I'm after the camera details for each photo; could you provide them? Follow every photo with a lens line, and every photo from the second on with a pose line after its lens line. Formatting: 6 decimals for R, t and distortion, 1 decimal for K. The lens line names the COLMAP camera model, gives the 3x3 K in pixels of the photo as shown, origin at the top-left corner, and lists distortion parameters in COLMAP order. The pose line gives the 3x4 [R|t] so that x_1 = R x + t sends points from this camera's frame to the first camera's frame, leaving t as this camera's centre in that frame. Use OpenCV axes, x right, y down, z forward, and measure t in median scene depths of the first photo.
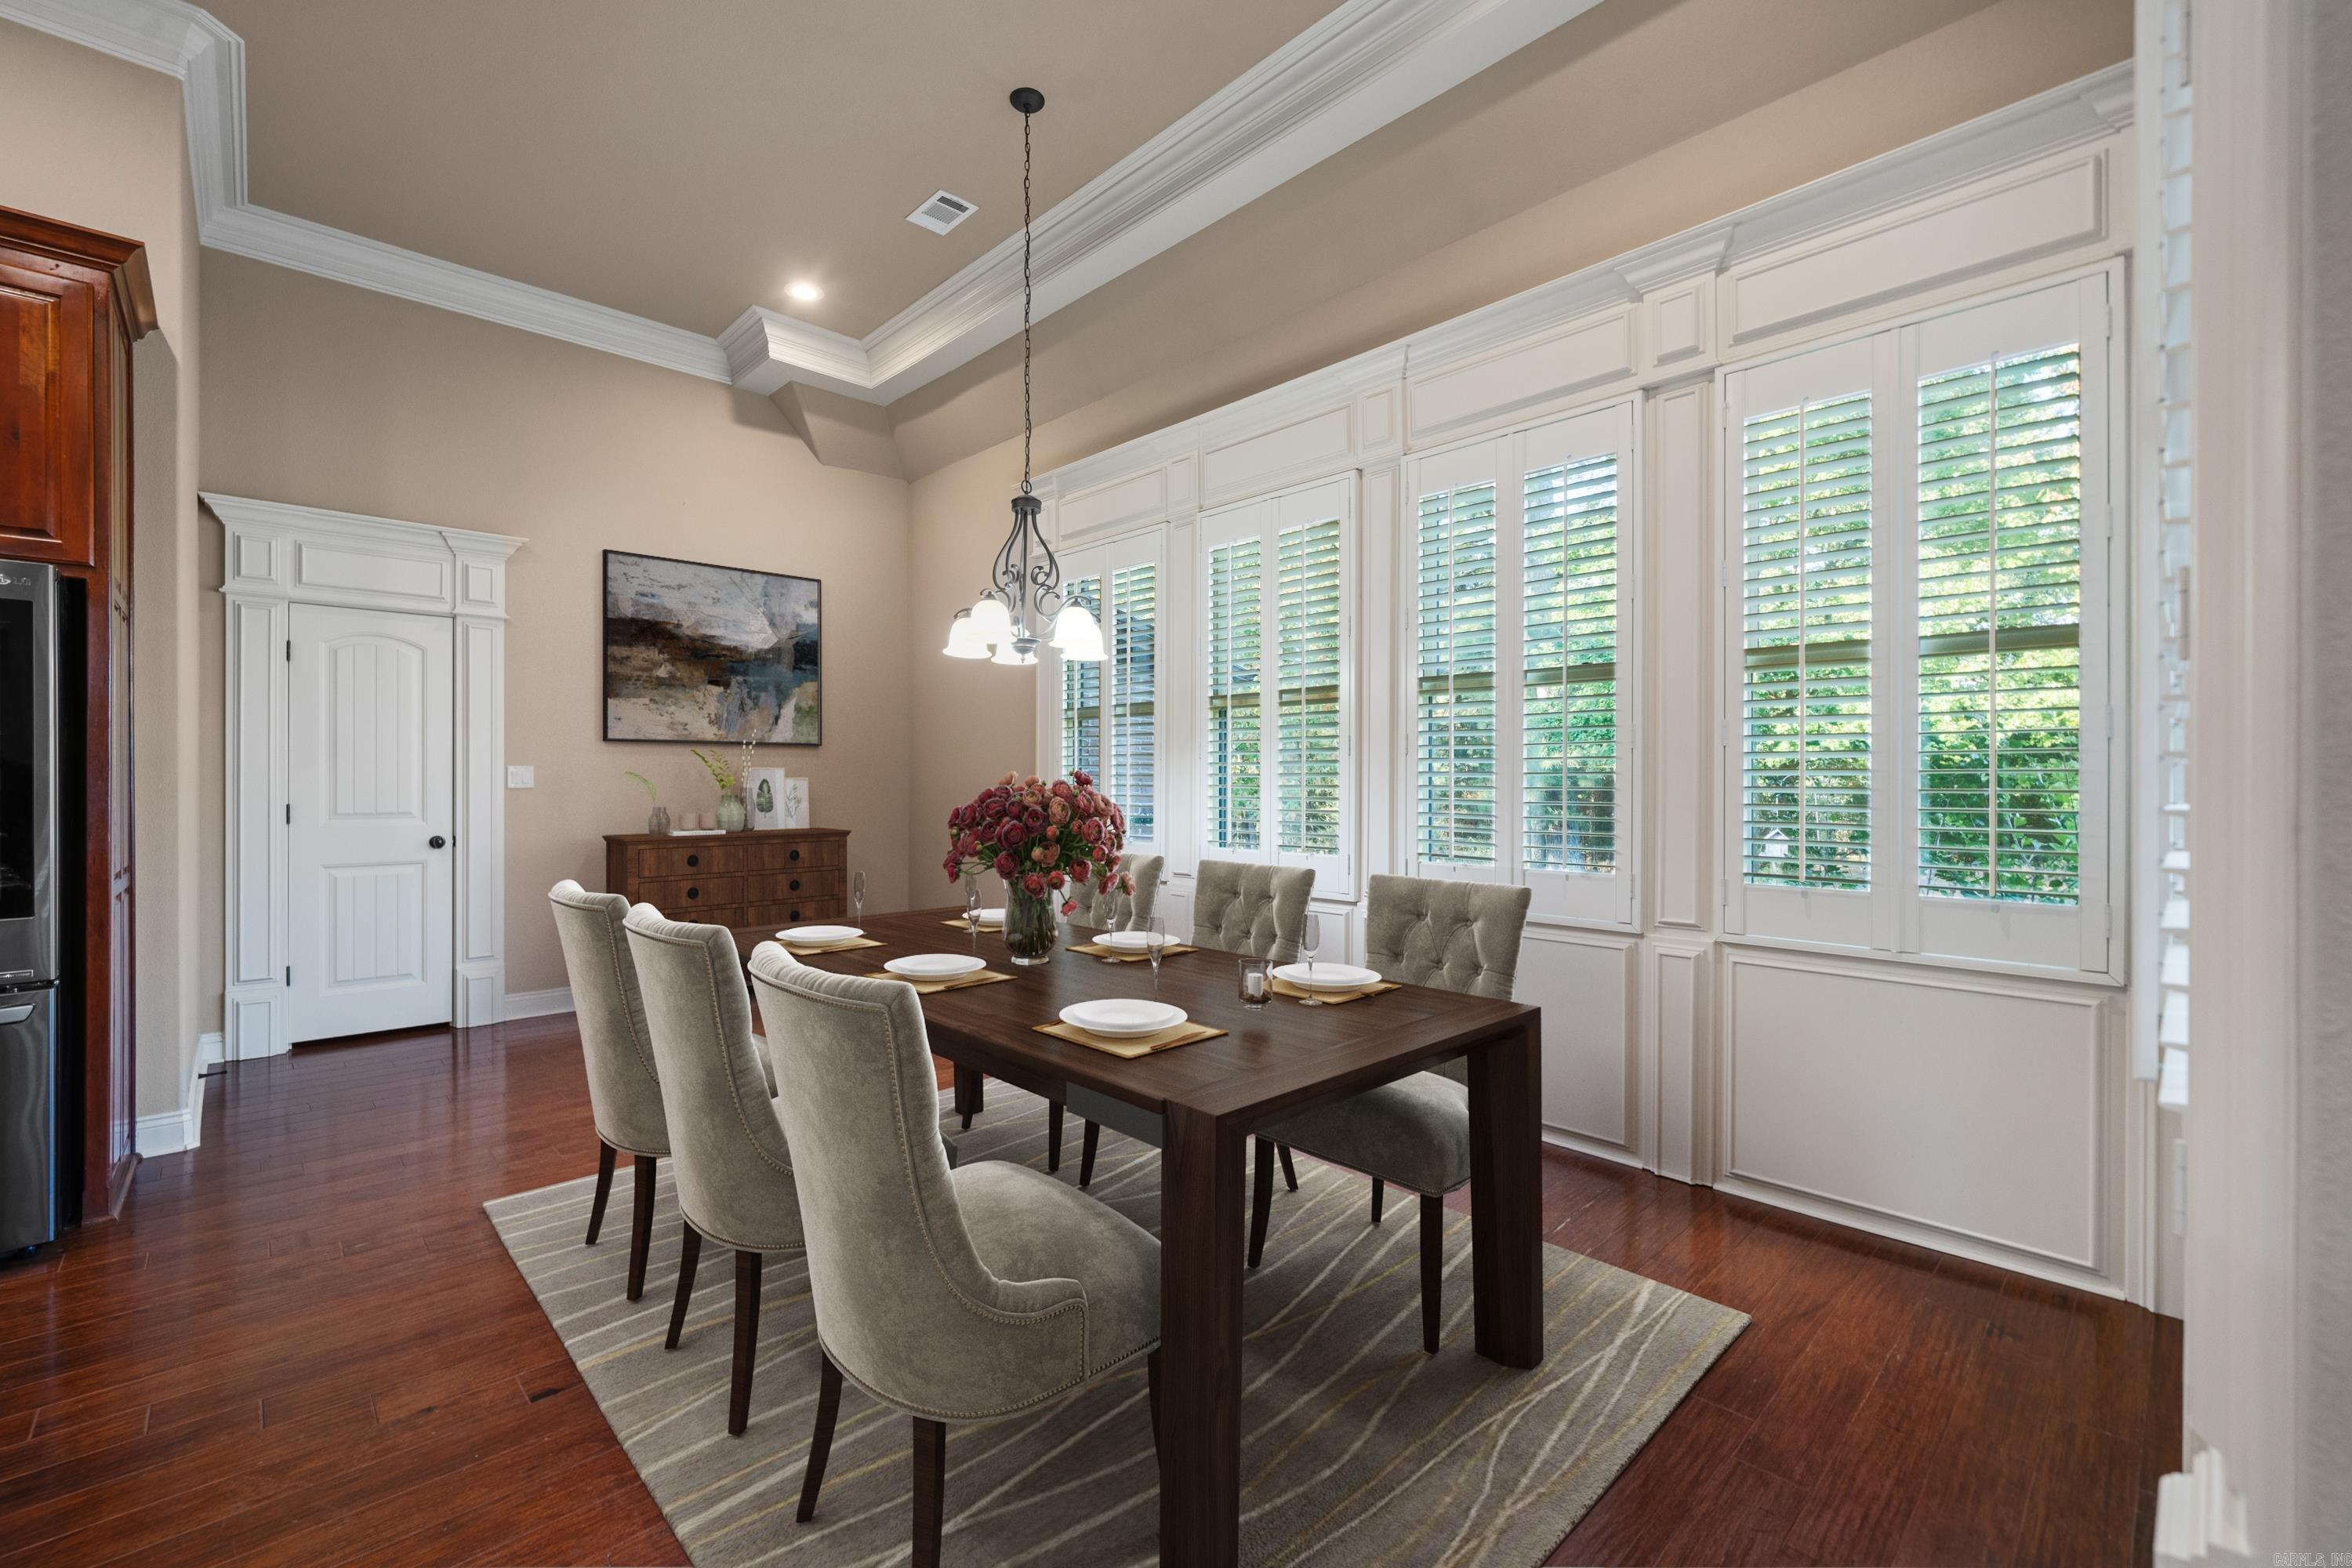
lens RADIAL K [[960.9, 0, 1137.0], [0, 960.9, 778.3], [0, 0, 1]] dist [0.033813, -0.013228]
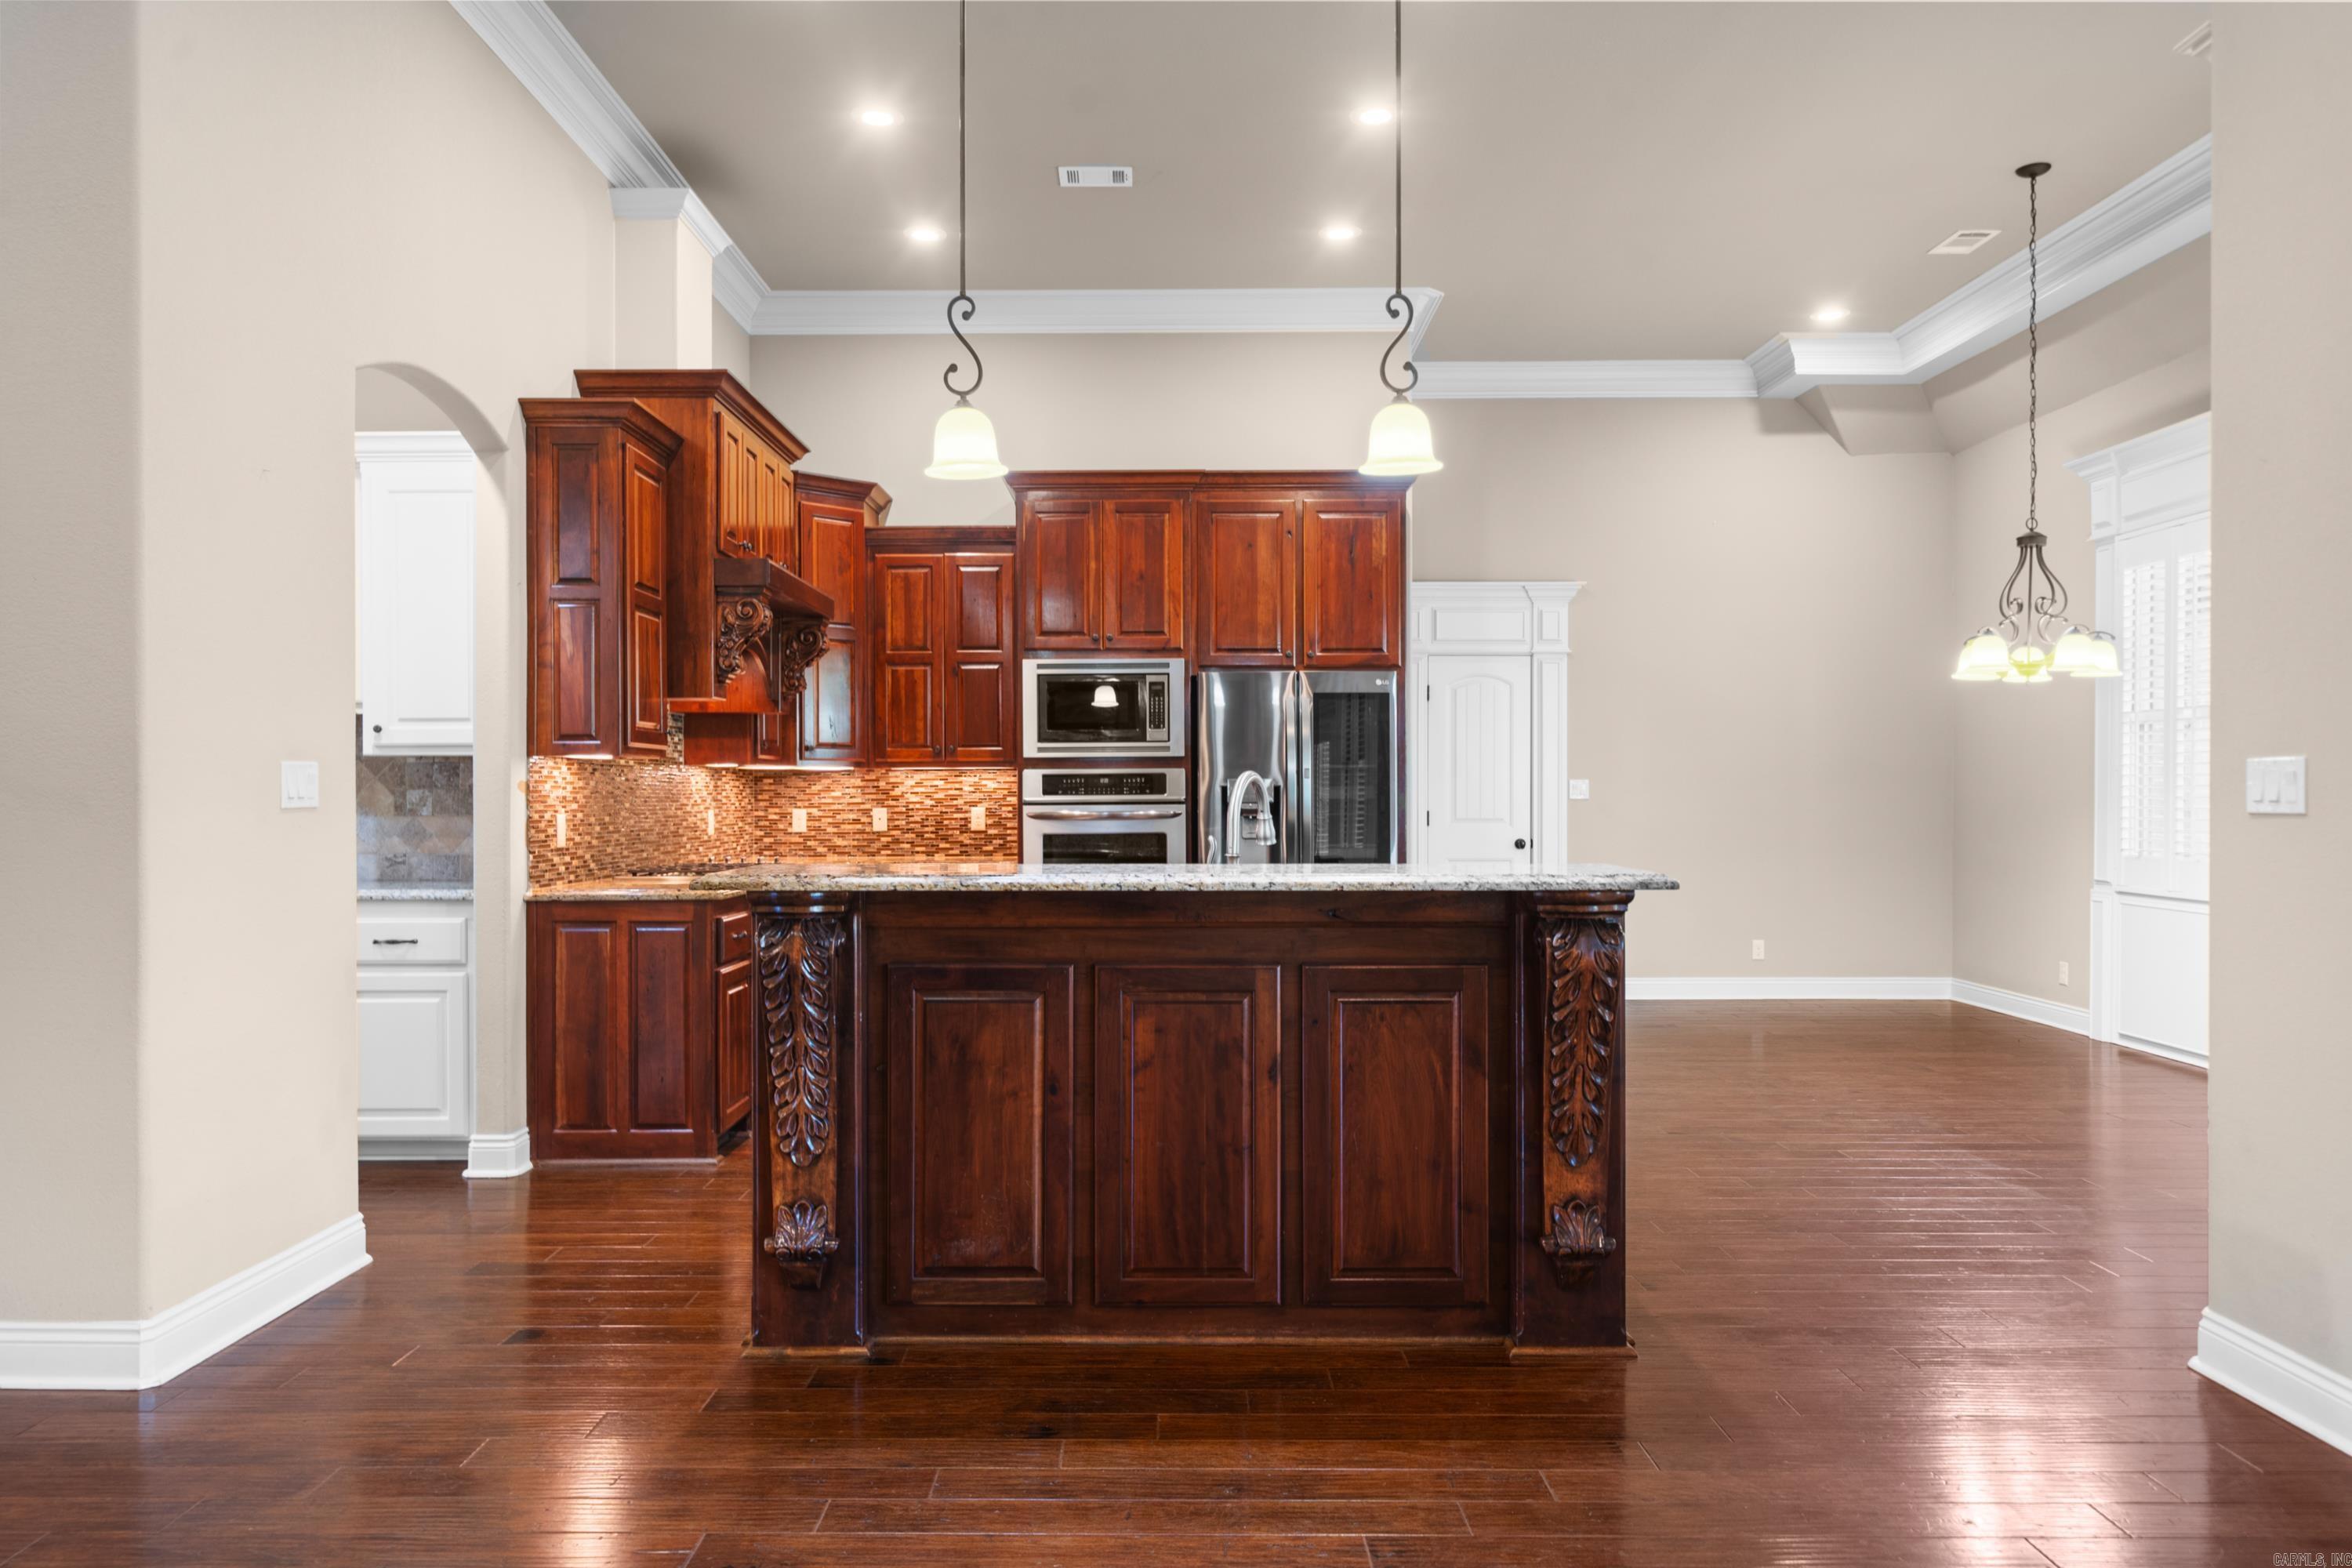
lens RADIAL K [[1575.9, 0, 1198.4], [0, 1575.9, 795.0], [0, 0, 1]] dist [0.009708, 0.001133]
pose [[0.750525, -0.000802, -0.660841, 0.305317], [0.002909, 0.999994, 0.002090, -0.000159], [0.660835, -0.003491, 0.750523, -0.821884]]
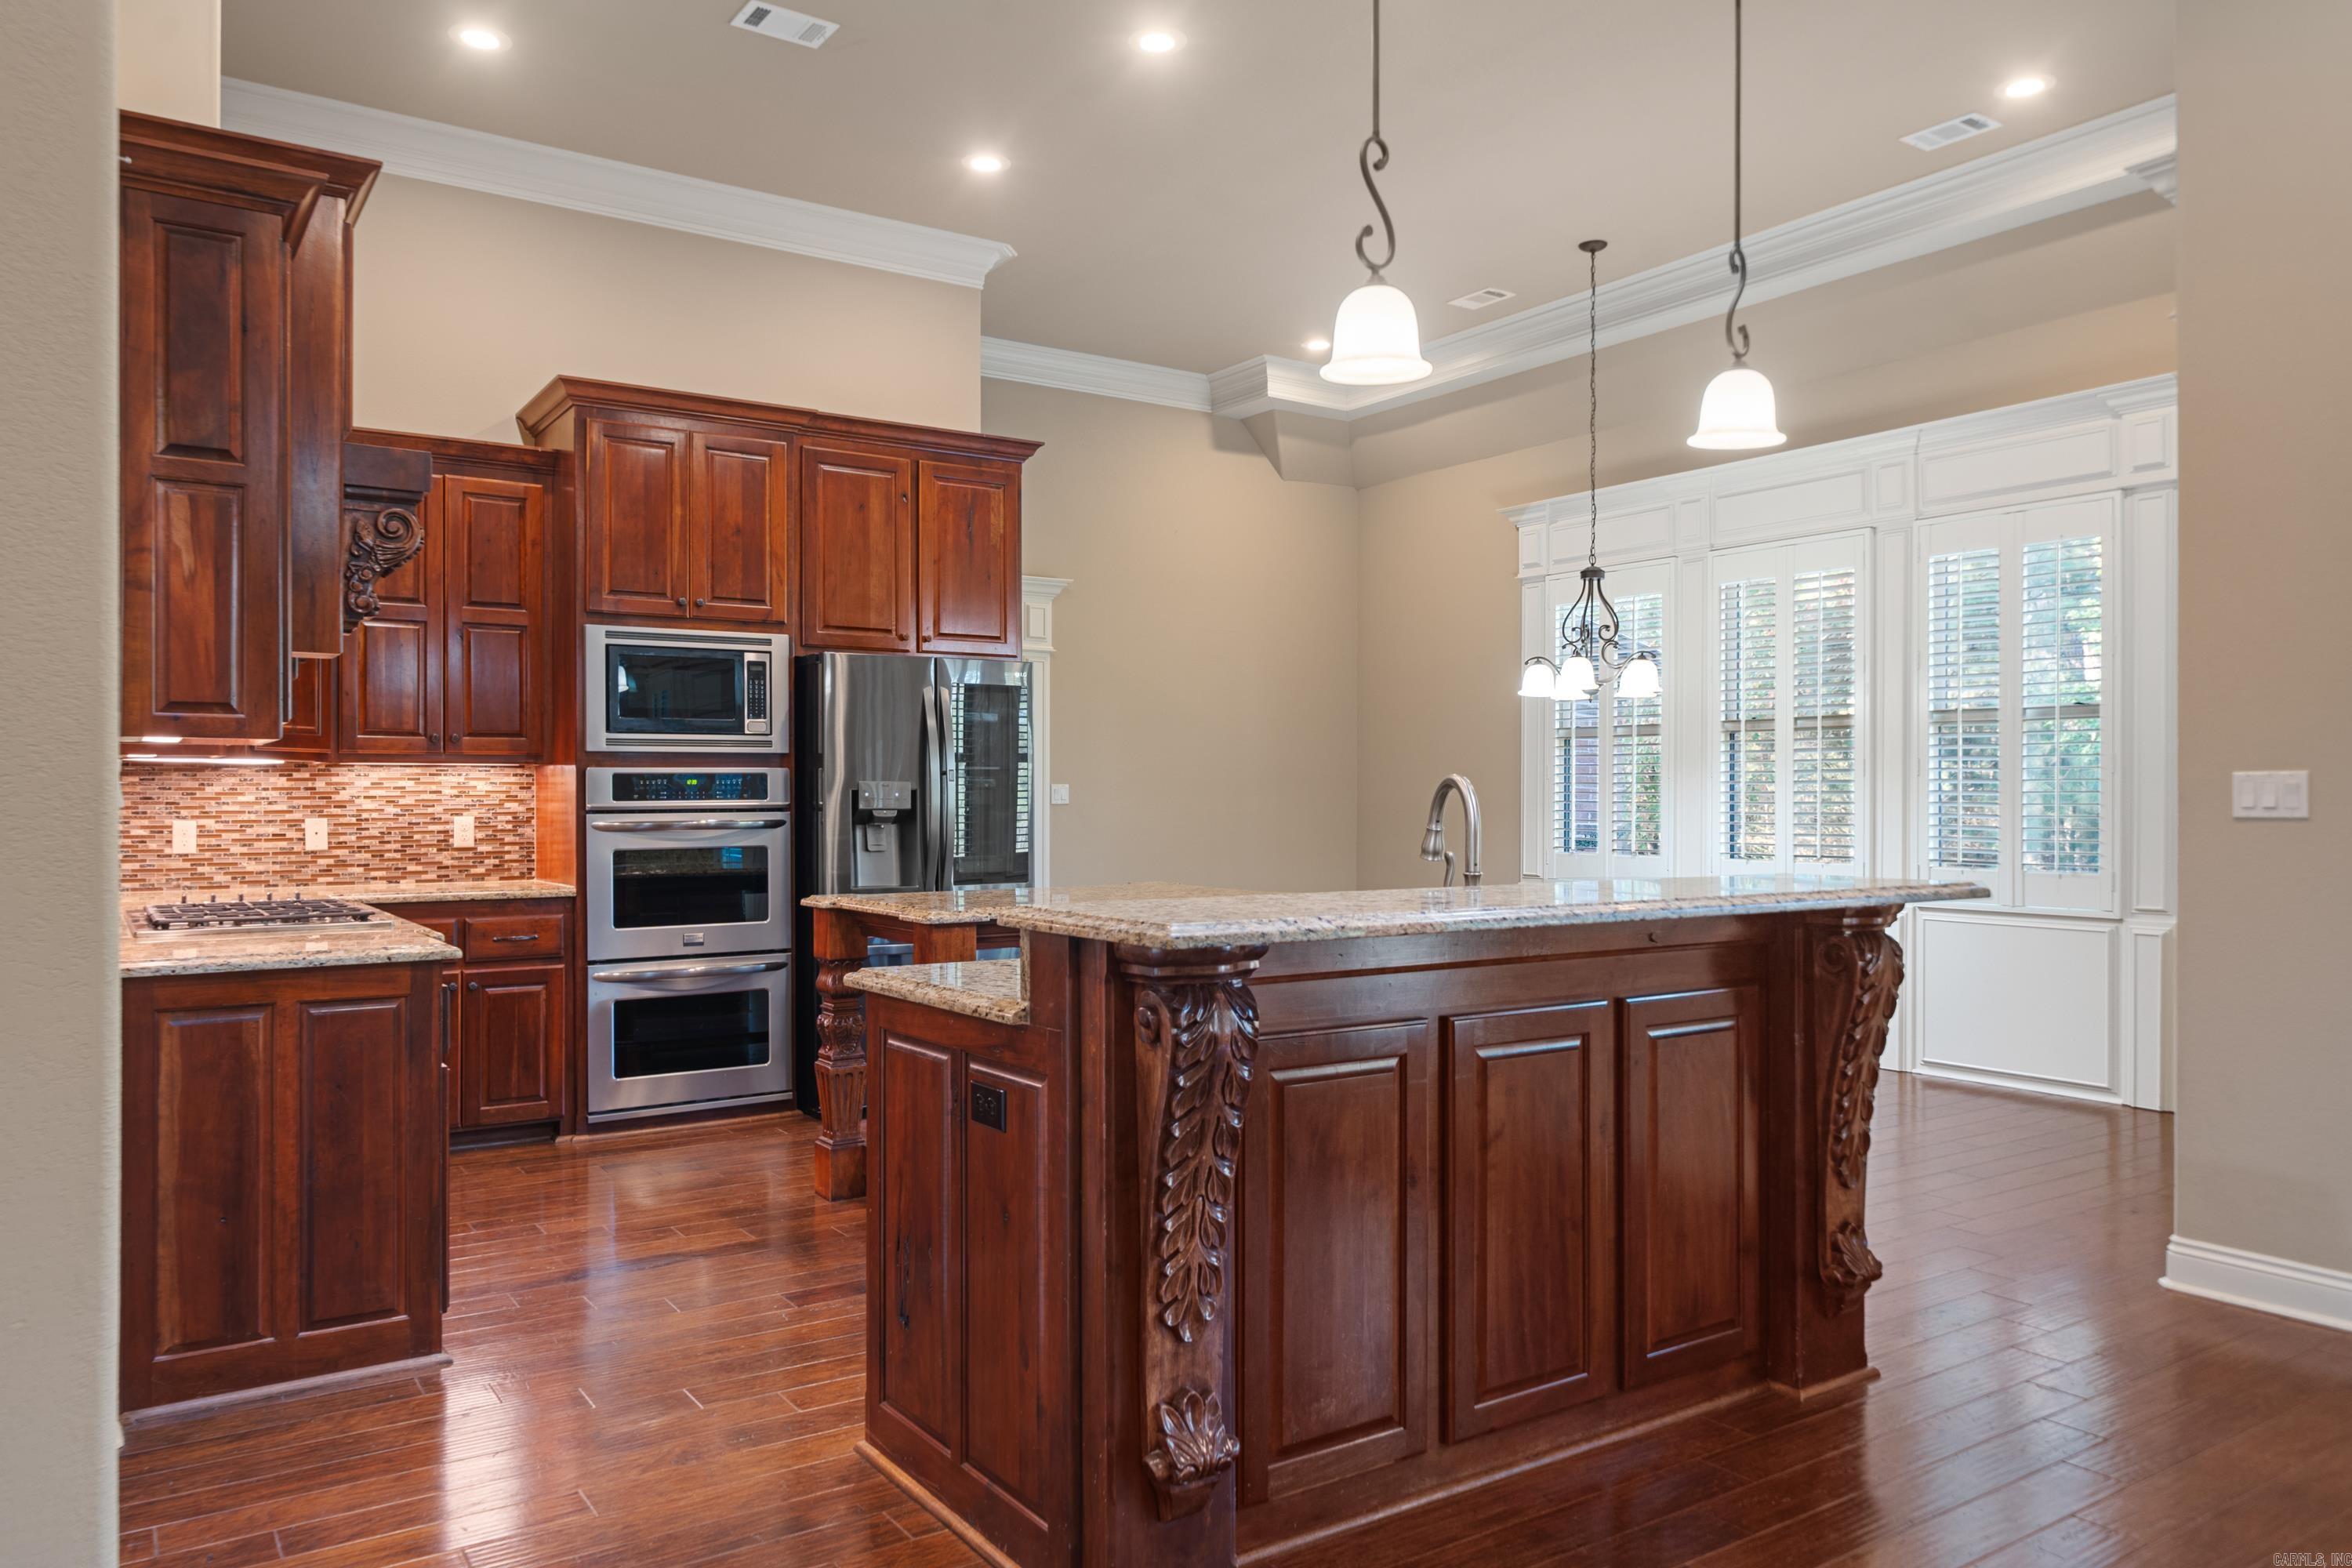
lens RADIAL K [[1582.5, 0, 1175.6], [0, 1582.5, 789.7], [0, 0, 1]] dist [0.007093, -0.001486]
pose [[0.990977, -0.000491, -0.134033, -0.314557], [0.000160, 0.999997, -0.002484, -0.002608], [0.134033, 0.002440, 0.990974, -0.907323]]
